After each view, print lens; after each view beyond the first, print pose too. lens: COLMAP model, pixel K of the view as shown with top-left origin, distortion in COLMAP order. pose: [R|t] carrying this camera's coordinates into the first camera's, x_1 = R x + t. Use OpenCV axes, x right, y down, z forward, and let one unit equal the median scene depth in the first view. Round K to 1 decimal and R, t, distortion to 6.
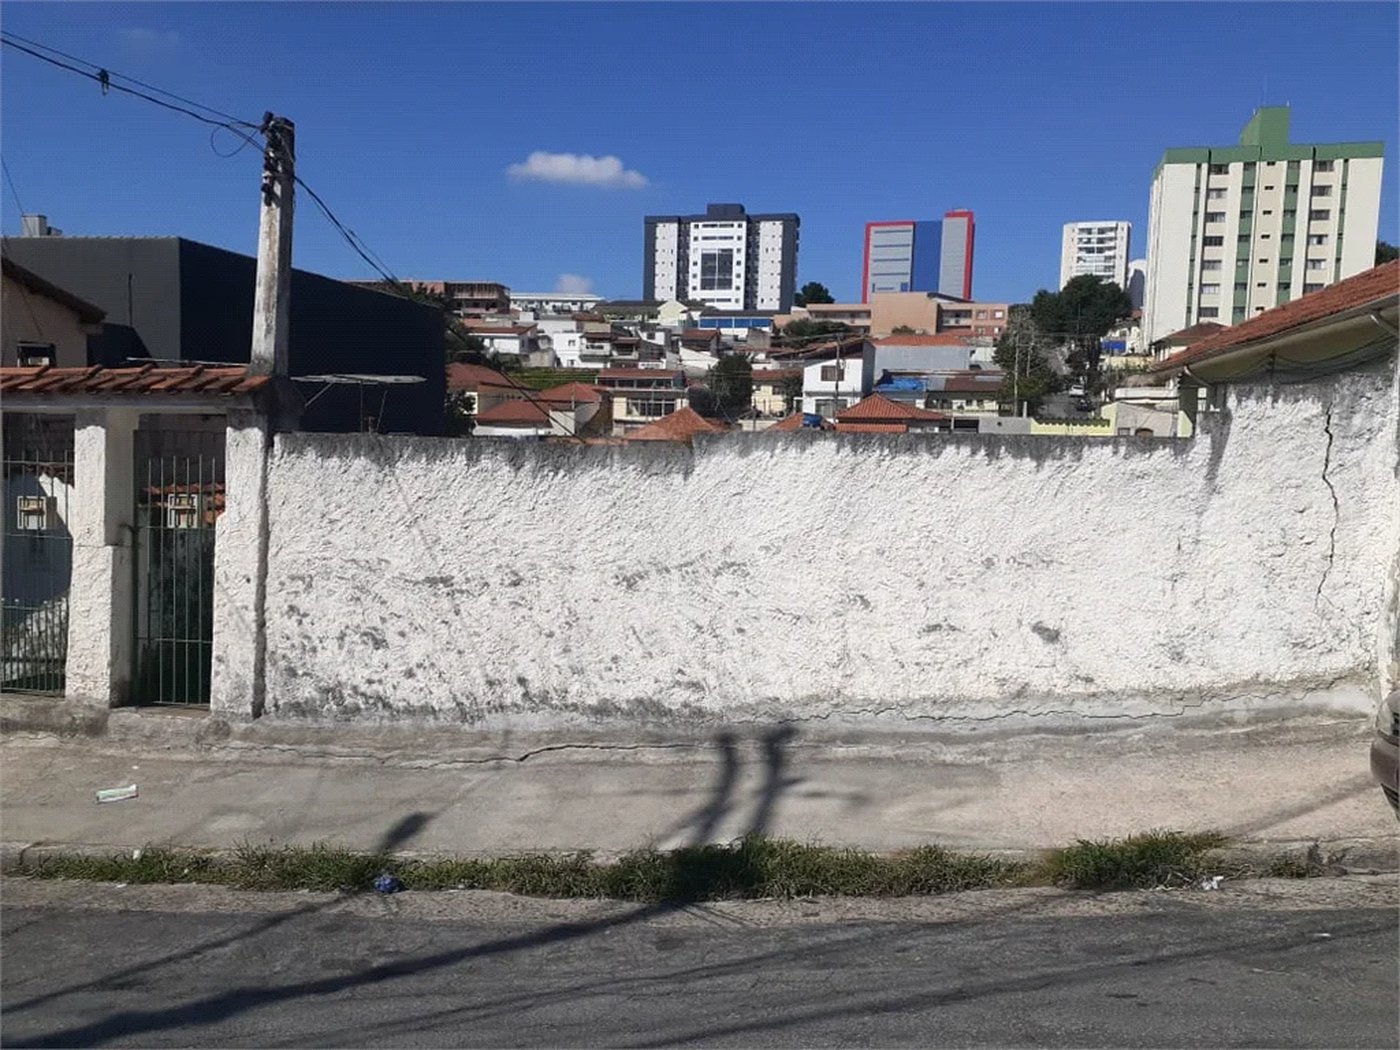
lens RADIAL K [[1107.5, 0, 696.0], [0, 1107.5, 539.1], [0, 0, 1]] dist [0.118790, -0.257899]
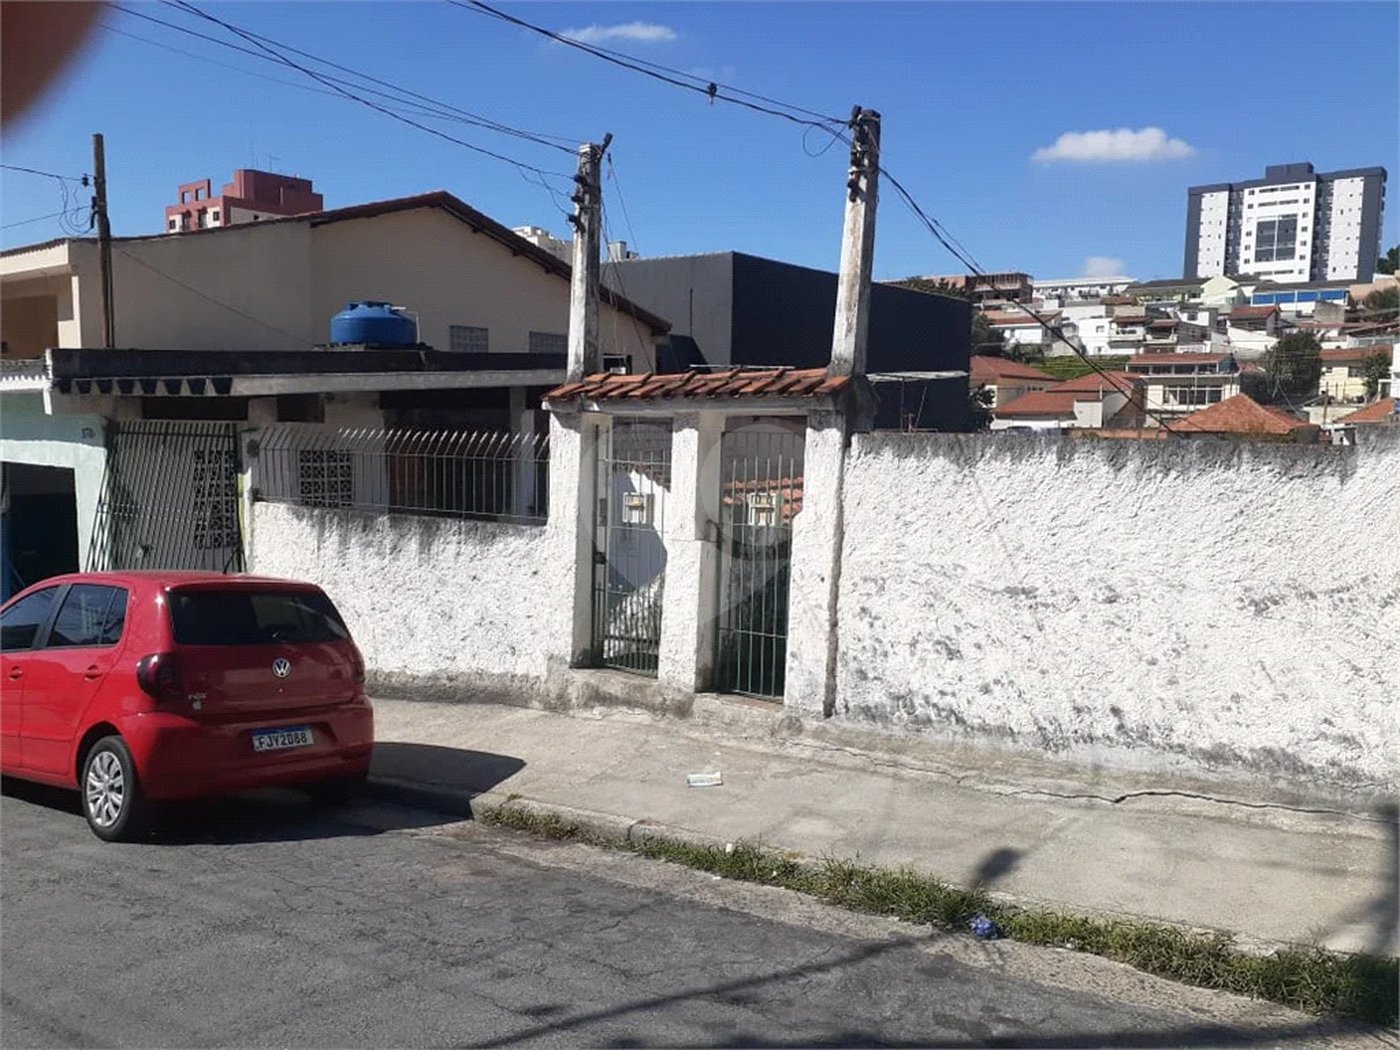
lens RADIAL K [[1102.2, 0, 658.4], [0, 1102.2, 531.6], [0, 0, 1]] dist [0.020920, -0.063850]
pose [[0.885077, 0.030862, -0.464421, -0.070905], [-0.031204, 0.999489, 0.006952, -0.008614], [0.464398, 0.008338, 0.885587, 0.055110]]
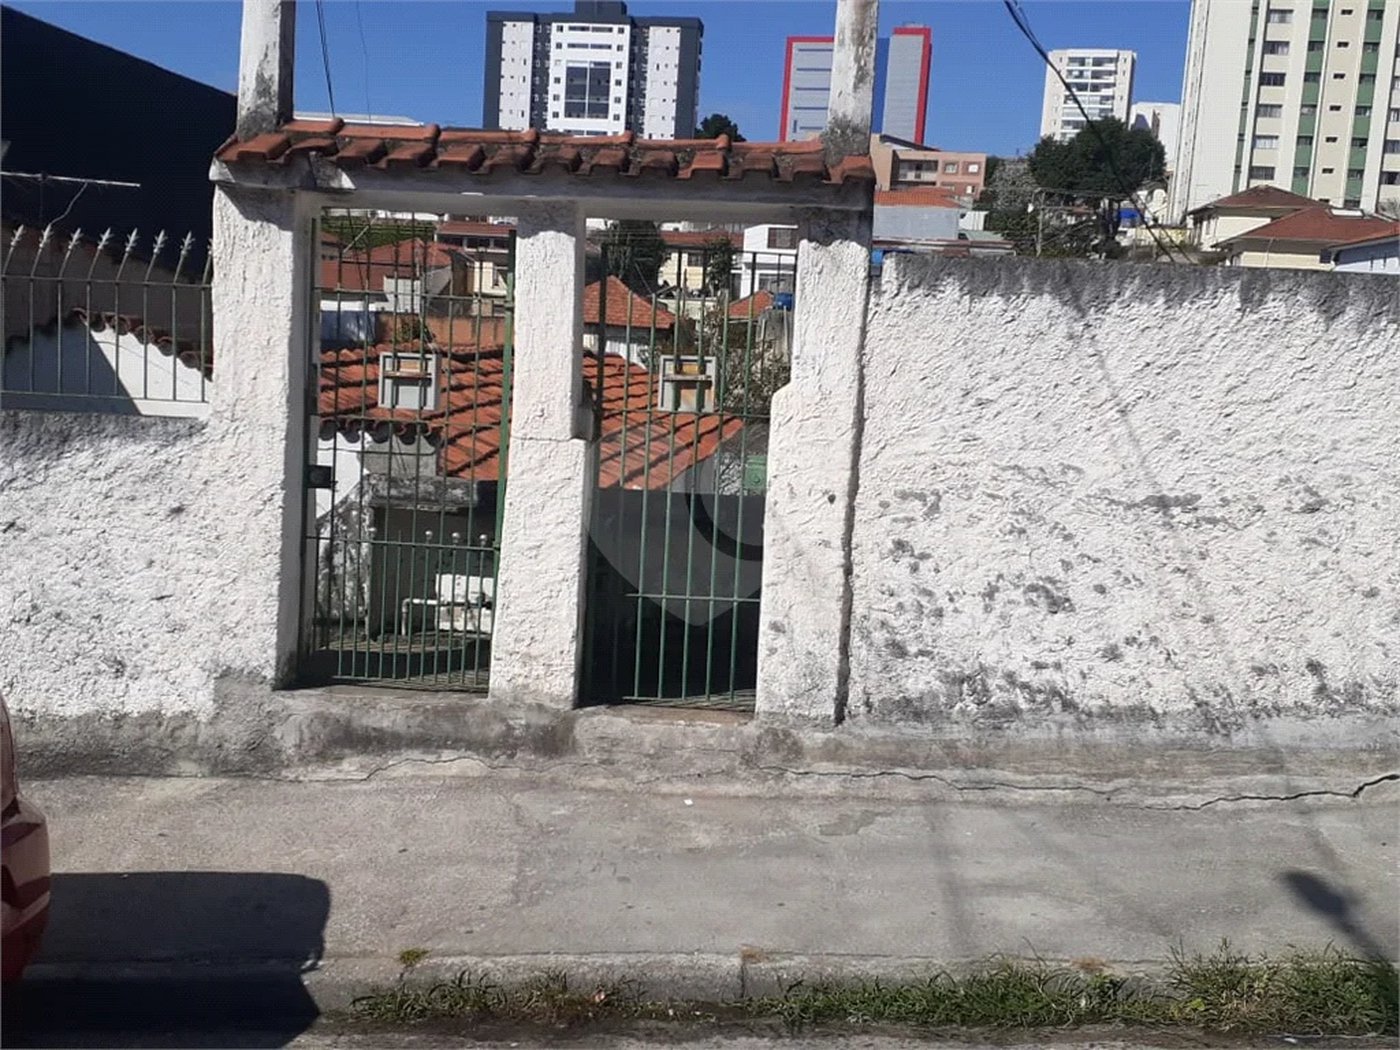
lens RADIAL K [[1499.8, 0, 689.6], [0, 1499.8, 548.9], [0, 0, 1]] dist [0.116342, -0.302073]
pose [[0.994313, 0.008355, 0.106165, -0.556122], [-0.014115, 0.998462, 0.053617, 0.021248], [-0.105554, -0.054811, 0.992902, 0.199374]]
